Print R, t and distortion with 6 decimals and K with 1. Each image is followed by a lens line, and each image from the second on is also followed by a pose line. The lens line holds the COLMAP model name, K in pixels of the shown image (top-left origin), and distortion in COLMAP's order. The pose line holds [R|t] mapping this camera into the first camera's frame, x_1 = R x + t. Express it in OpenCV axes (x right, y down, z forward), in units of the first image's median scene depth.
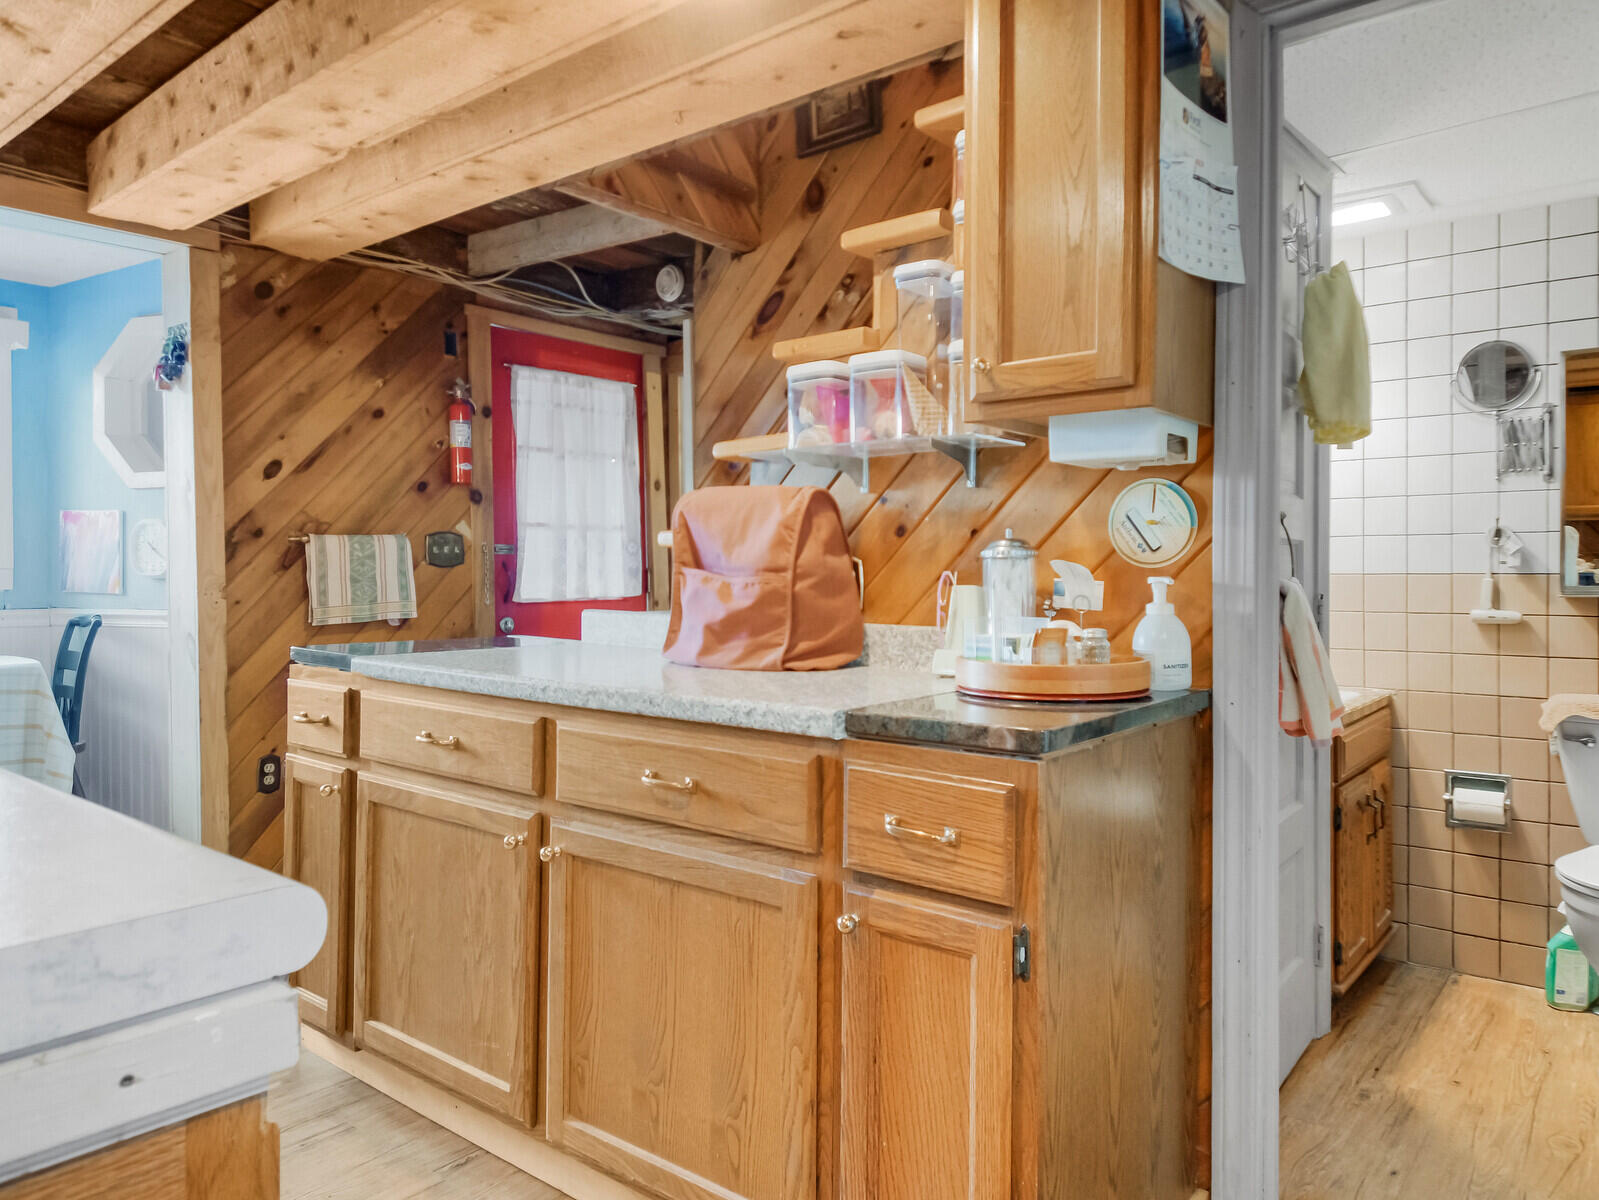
lens RADIAL K [[1109.6, 0, 783.5], [0, 1109.6, 576.8], [0, 0, 1]] dist [0.069694, -0.074139]
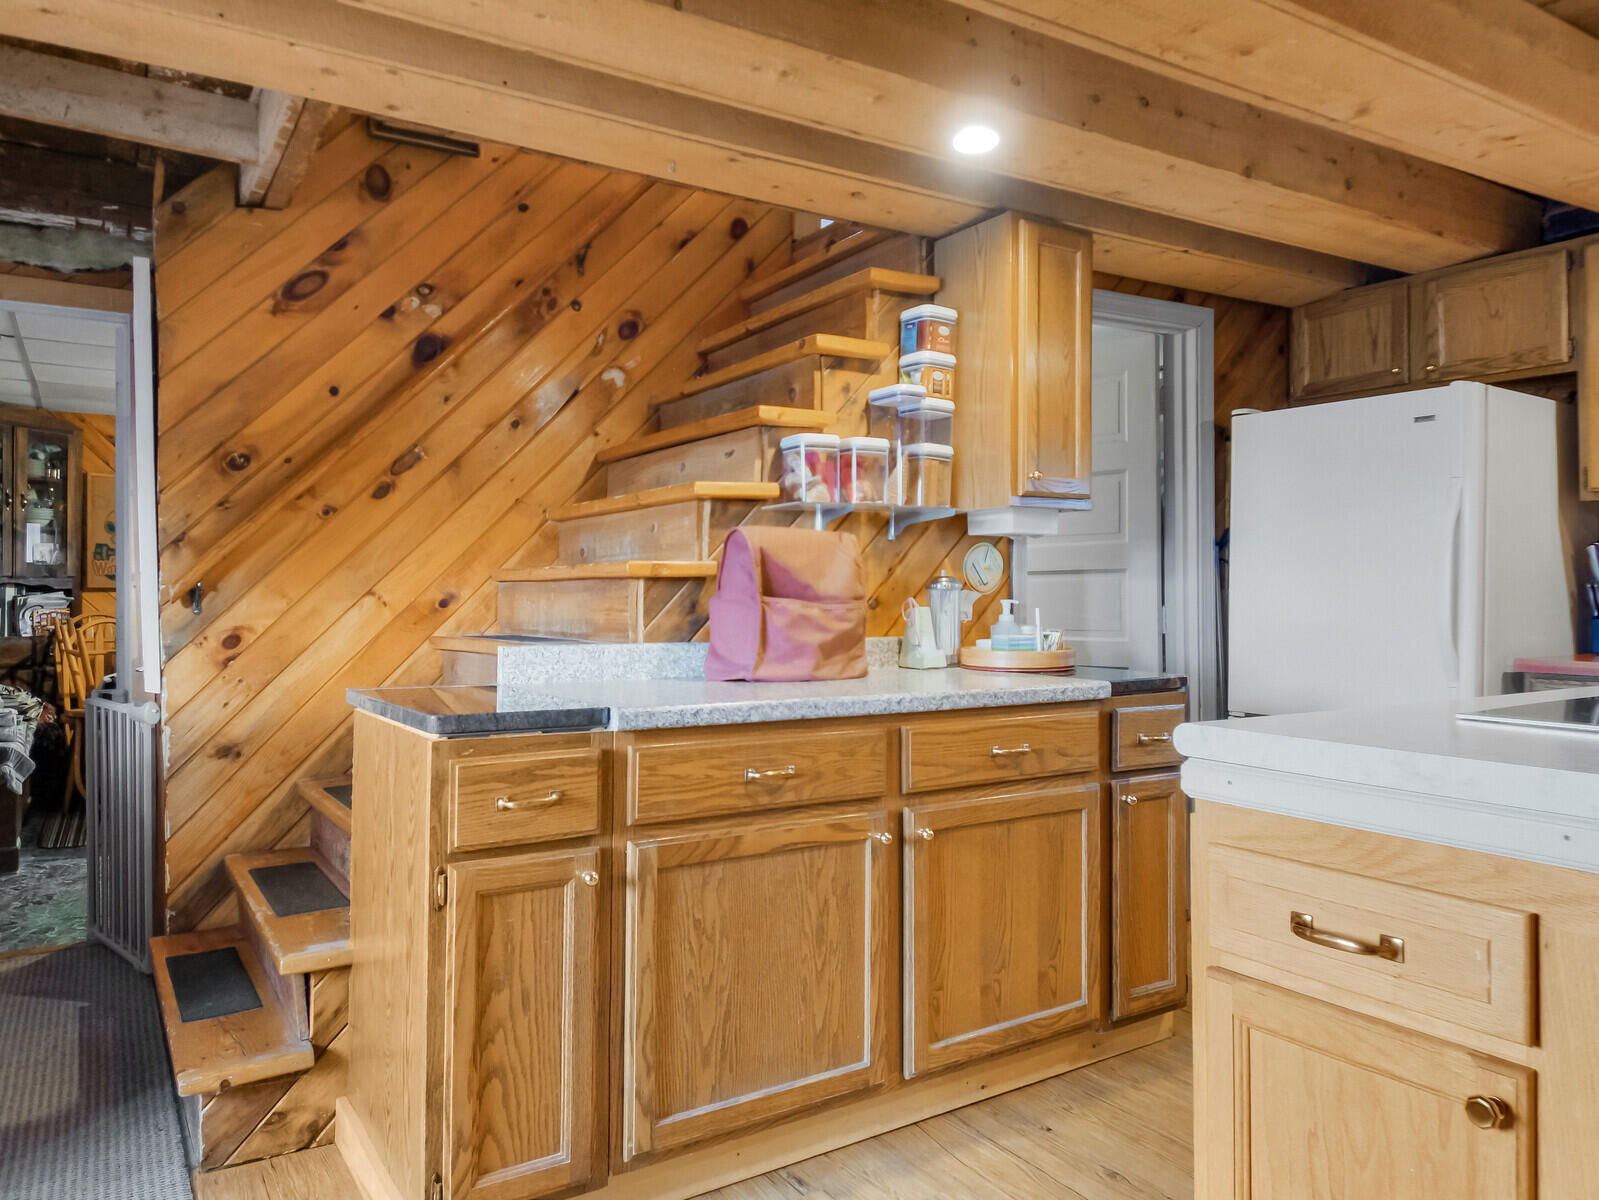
lens RADIAL K [[1109.6, 0, 824.6], [0, 1109.6, 585.7], [0, 0, 1]] dist [0.069694, -0.074139]
pose [[0.296766, -0.002207, 0.954948, -0.746967], [0.008134, 0.999967, -0.000216, -0.012620], [-0.954916, 0.007832, 0.296774, 0.396870]]
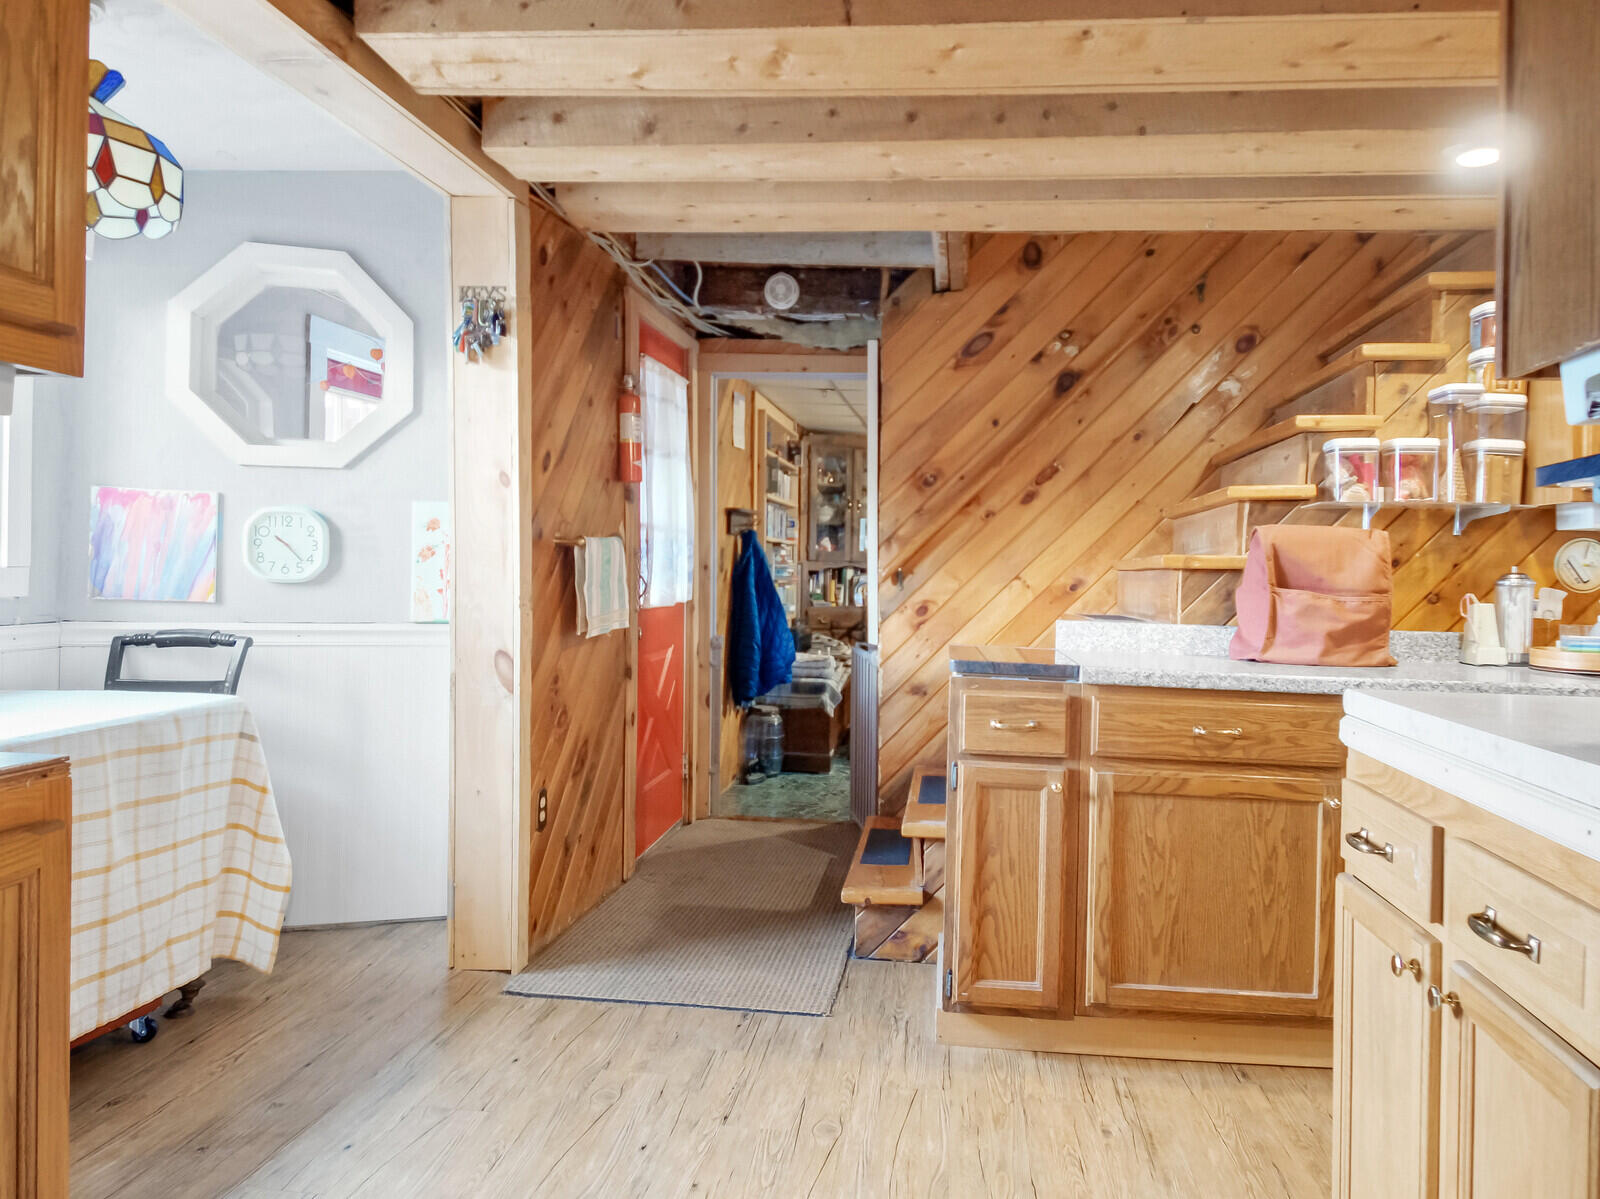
lens RADIAL K [[1166.3, 0, 880.7], [0, 1166.3, 566.5], [0, 0, 1]] dist [0.051370, -0.022176]
pose [[0.812804, 0.014299, 0.582361, -0.811457], [-0.013482, 0.999893, -0.005734, -0.012696], [-0.582381, -0.003191, 0.812910, 0.111325]]
